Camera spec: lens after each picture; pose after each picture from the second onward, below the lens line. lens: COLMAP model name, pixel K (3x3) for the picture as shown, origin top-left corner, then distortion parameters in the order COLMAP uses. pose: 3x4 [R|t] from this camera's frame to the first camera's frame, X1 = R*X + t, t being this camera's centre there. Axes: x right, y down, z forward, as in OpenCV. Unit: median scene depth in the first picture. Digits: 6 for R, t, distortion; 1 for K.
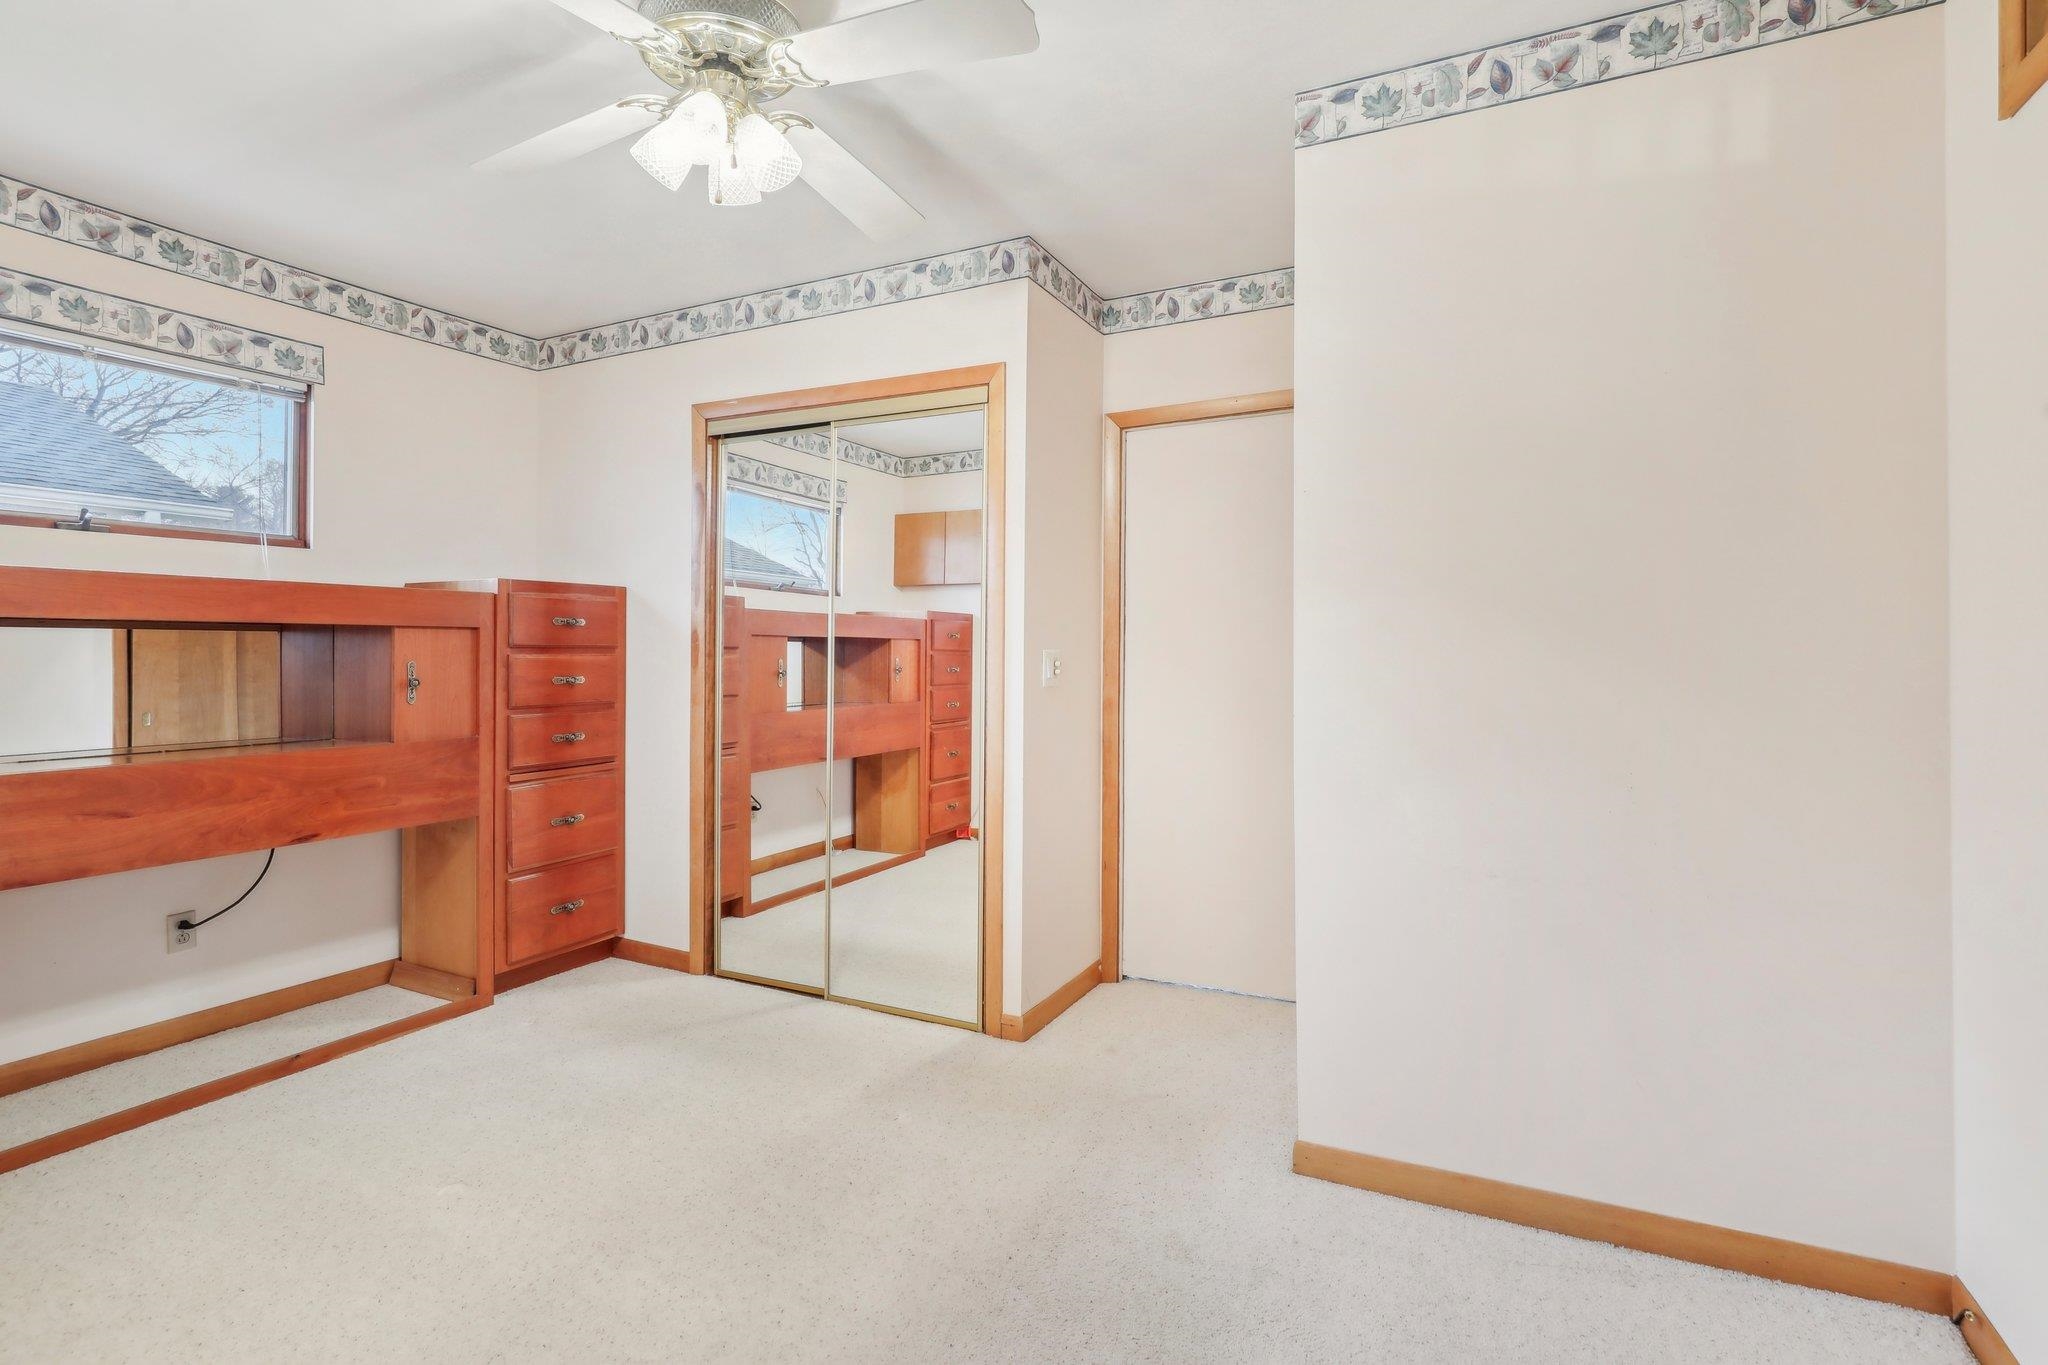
lens RADIAL K [[996.1, 0, 1024.7], [0, 996.1, 647.9], [0, 0, 1]] dist [-0.001649, 0.000385]
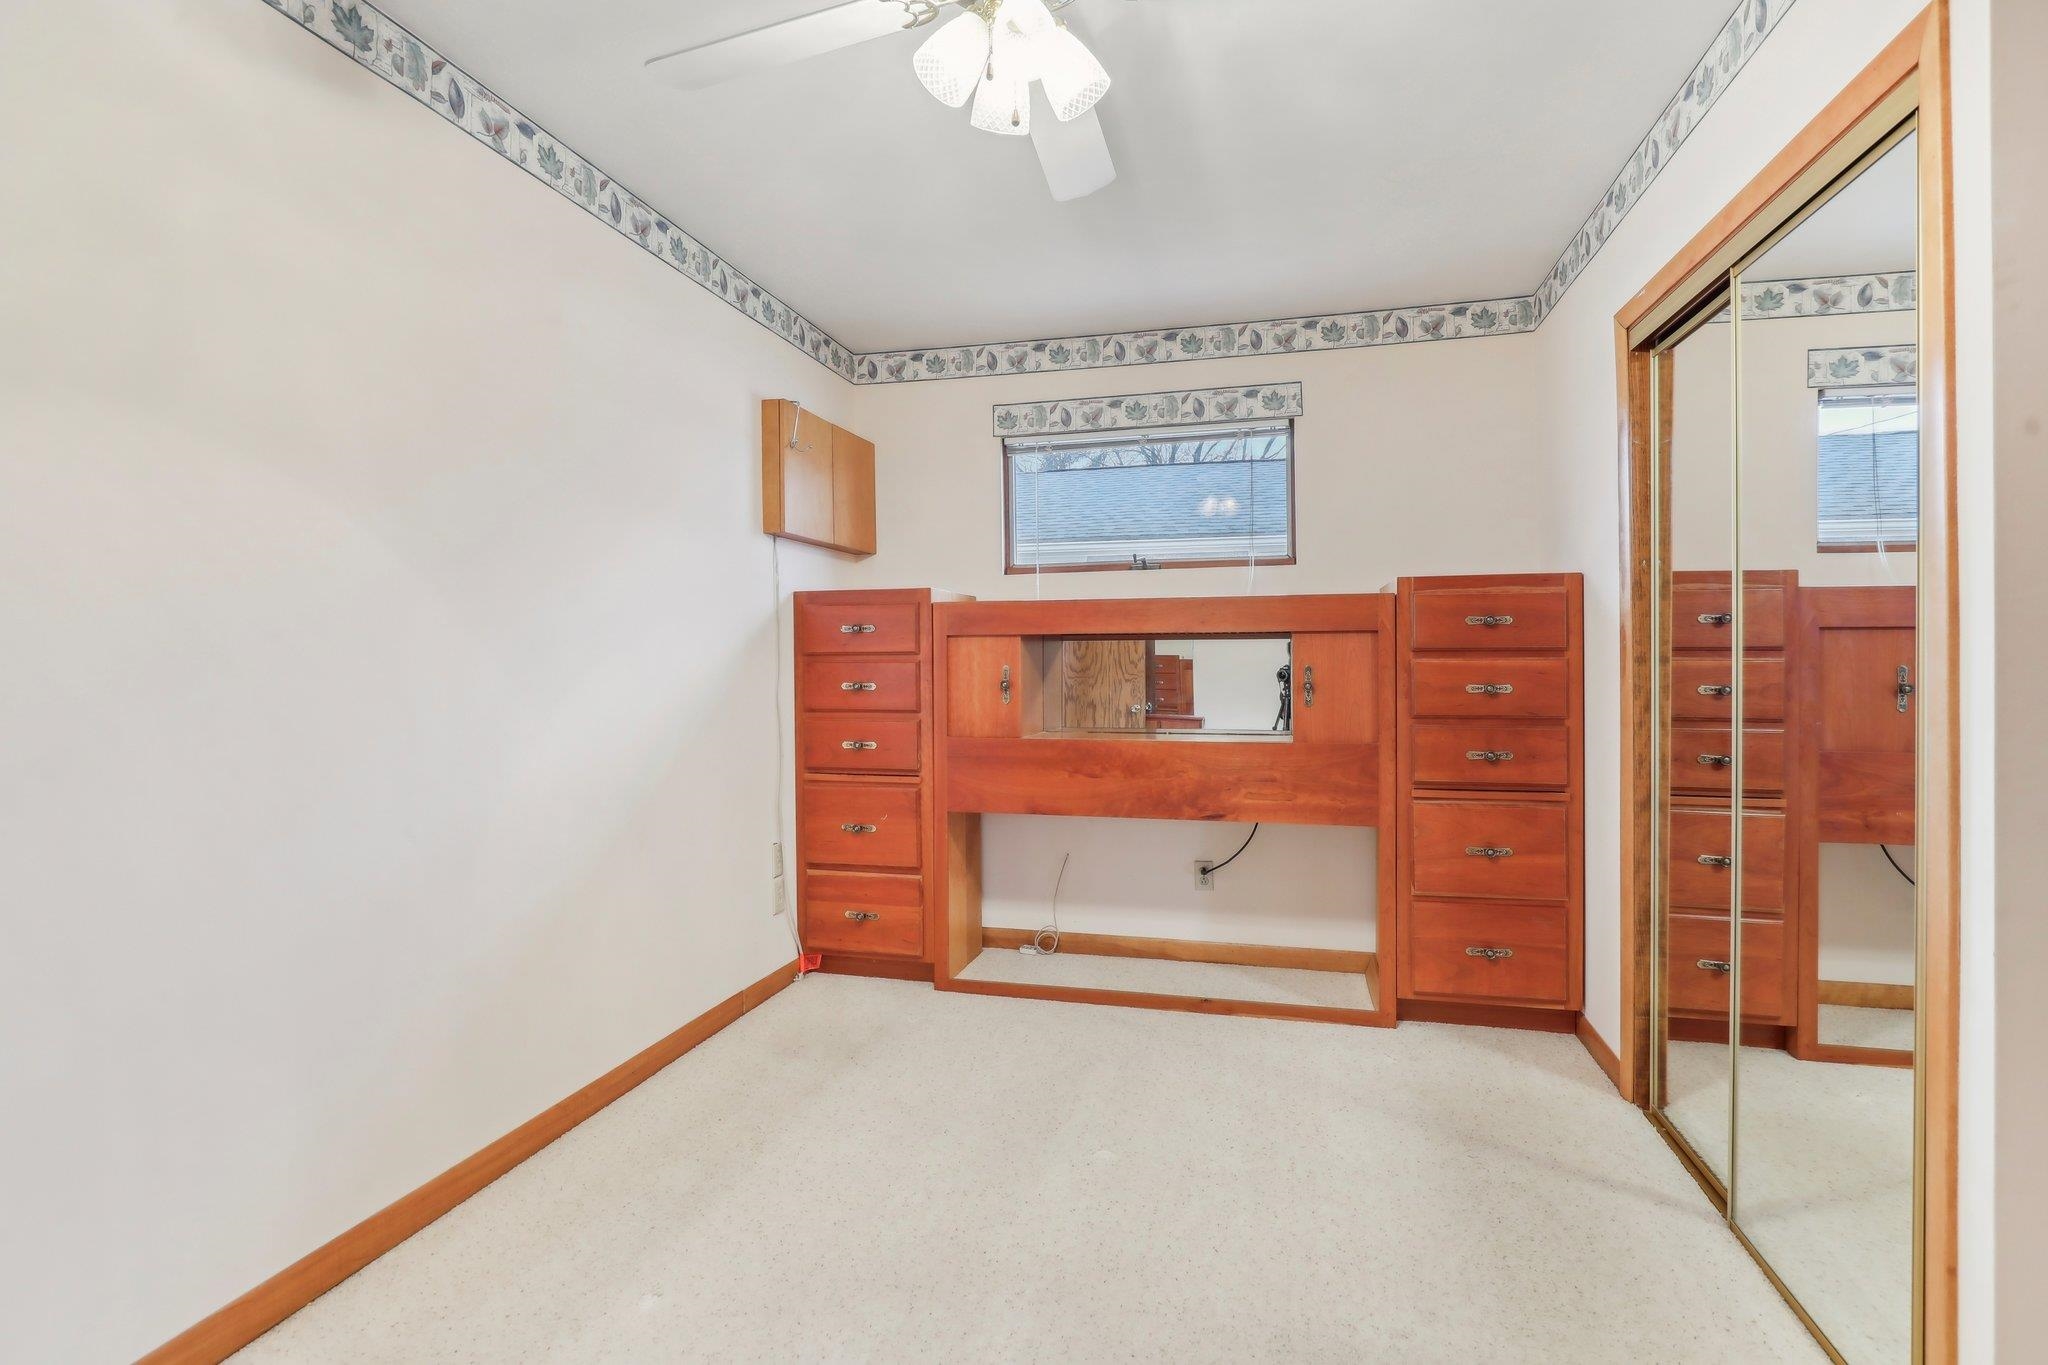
lens RADIAL K [[949.1, 0, 1040.9], [0, 949.1, 675.0], [0, 0, 1]] dist [-0.023599, 0.000363]
pose [[0.217809, 0.015169, -0.975874, 0.260602], [0.007275, 0.999826, 0.017165, 0.004323], [0.975964, -0.010838, 0.217660, 0.476316]]
